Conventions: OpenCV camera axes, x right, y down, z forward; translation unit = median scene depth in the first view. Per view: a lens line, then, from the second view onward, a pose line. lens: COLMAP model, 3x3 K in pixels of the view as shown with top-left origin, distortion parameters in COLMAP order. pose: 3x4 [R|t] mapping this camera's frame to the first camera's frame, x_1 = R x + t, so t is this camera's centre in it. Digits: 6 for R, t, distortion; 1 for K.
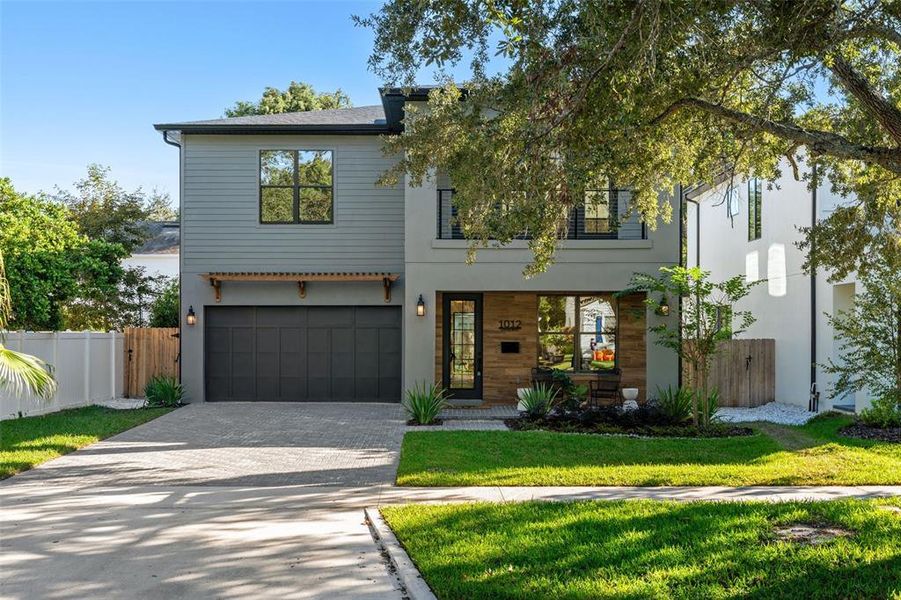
lens RADIAL K [[947.5, 0, 452.5], [0, 947.5, 343.3], [0, 0, 1]] dist [0.000411, -0.001885]
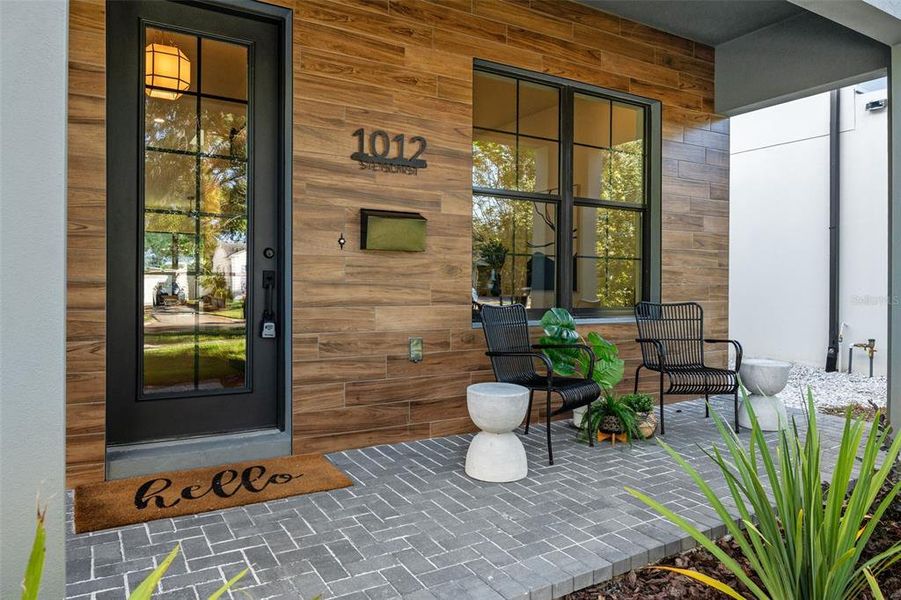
lens RADIAL K [[582.1, 0, 450.7], [0, 582.1, 284.1], [0, 0, 1]] dist [-0.002847, -0.000446]
pose [[0.865600, 0.000586, 0.500736, -0.008446], [0.003744, 0.999964, -0.007643, 0.020197], [-0.500723, 0.008491, 0.865566, 0.807469]]
